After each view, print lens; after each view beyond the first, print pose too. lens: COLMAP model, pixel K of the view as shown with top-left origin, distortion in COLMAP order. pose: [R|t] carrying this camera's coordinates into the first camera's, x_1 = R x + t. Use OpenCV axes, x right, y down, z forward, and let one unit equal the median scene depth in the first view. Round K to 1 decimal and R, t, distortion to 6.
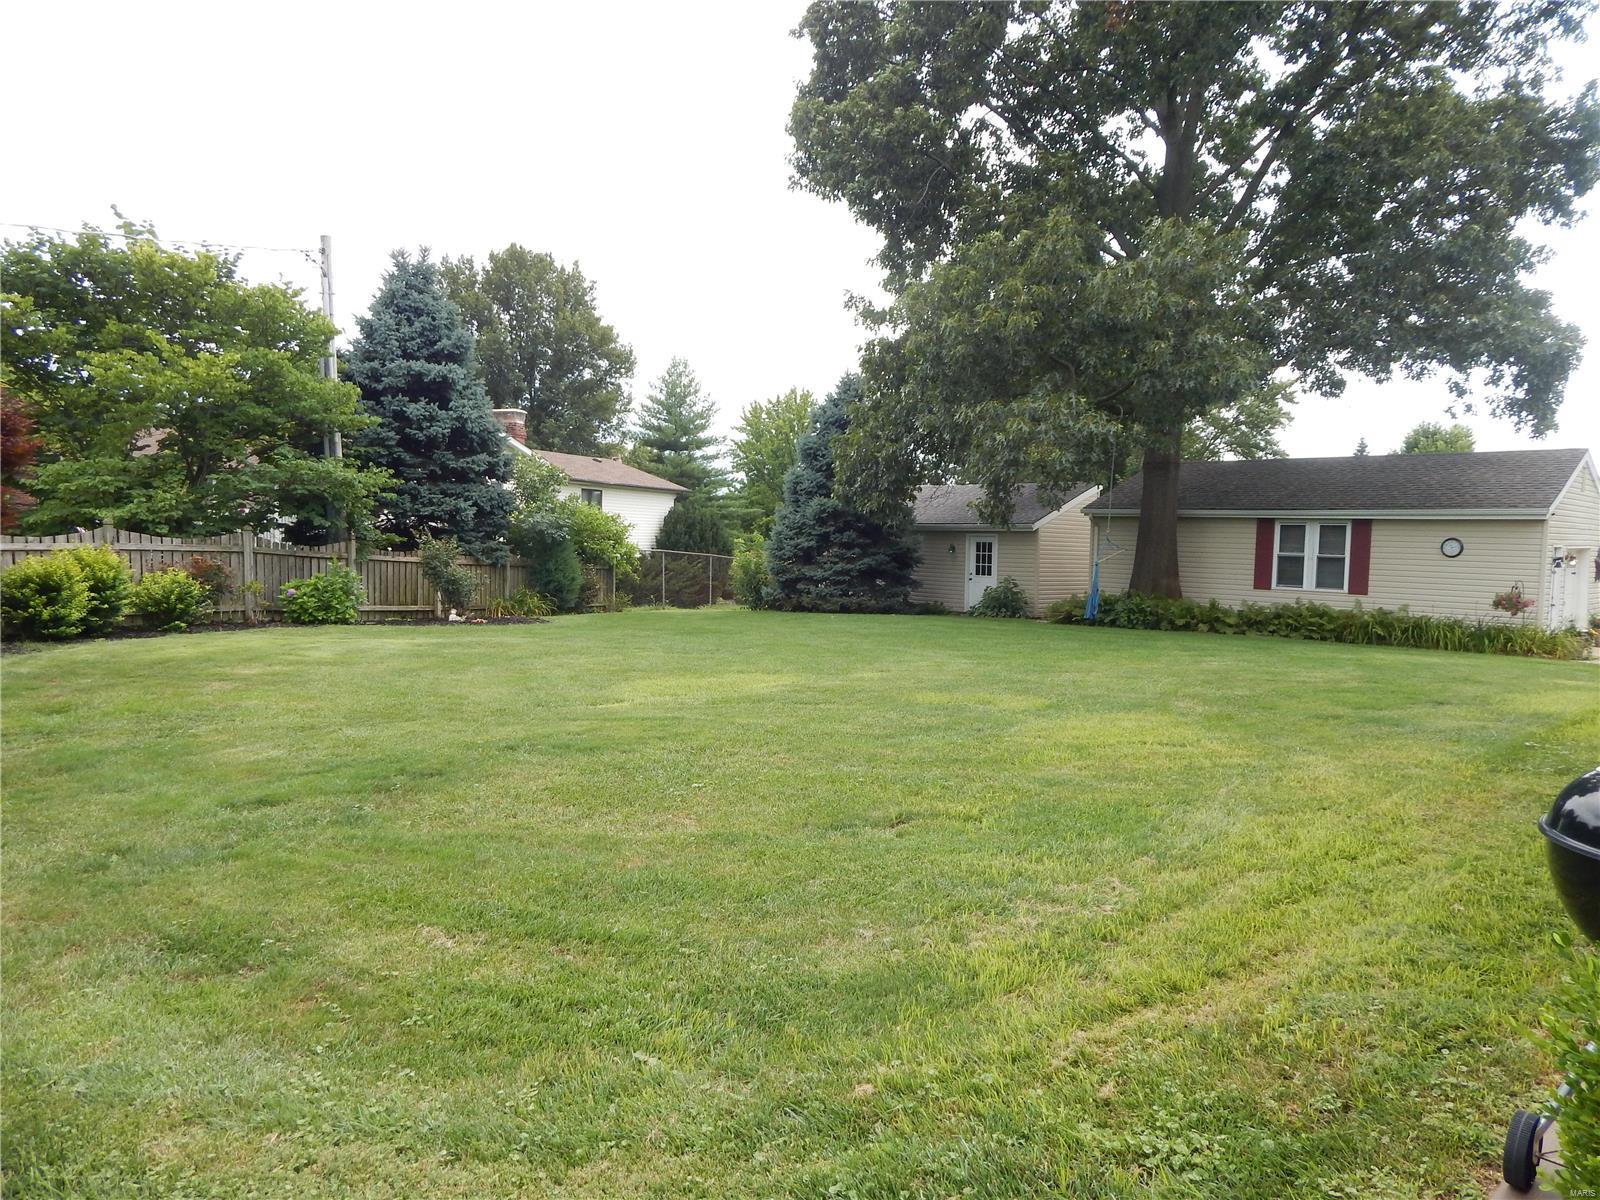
lens RADIAL K [[1052.4, 0, 800.0], [0, 1052.4, 600.0], [0, 0, 1]] dist [0.001288, 0.001317]
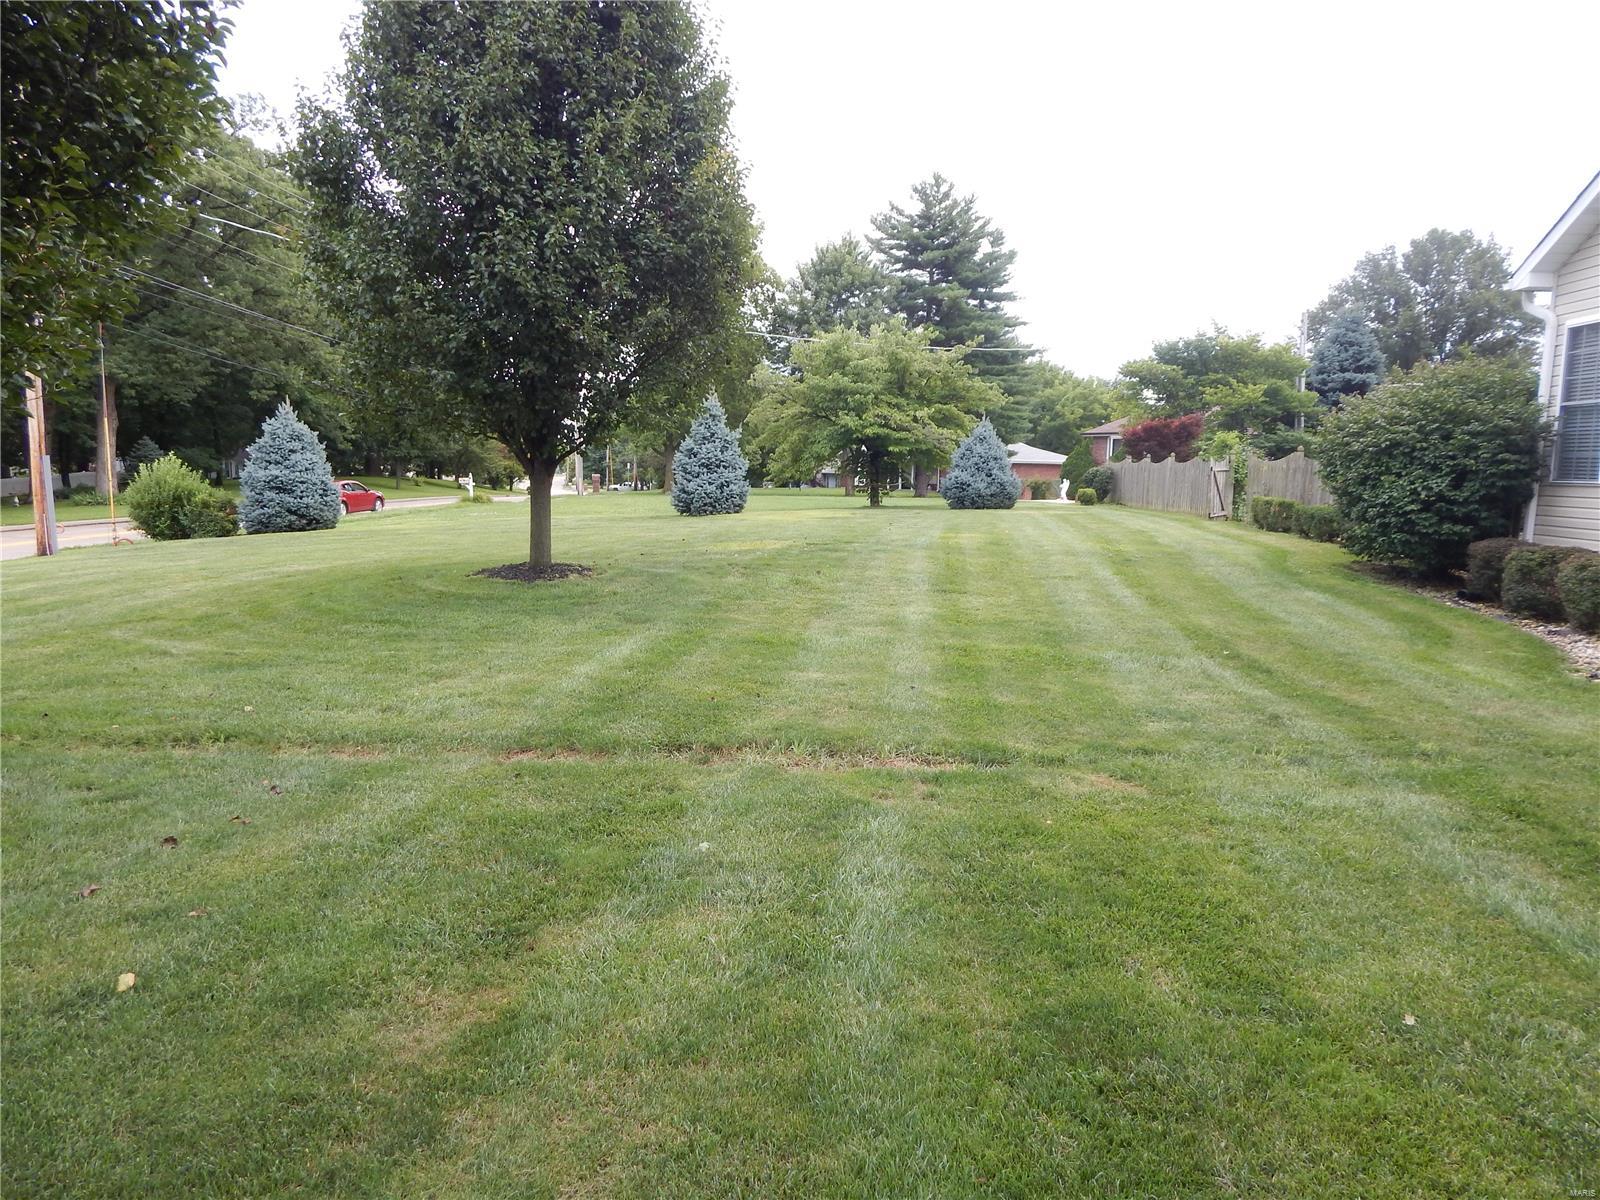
lens RADIAL K [[1052.4, 0, 800.0], [0, 1052.4, 600.0], [0, 0, 1]] dist [0.001288, 0.001317]
pose [[0.698410, 0.085668, -0.710552, 0.295169], [-0.054476, 0.996293, 0.066574, 0.093276], [0.713621, -0.007788, 0.700488, -0.937264]]
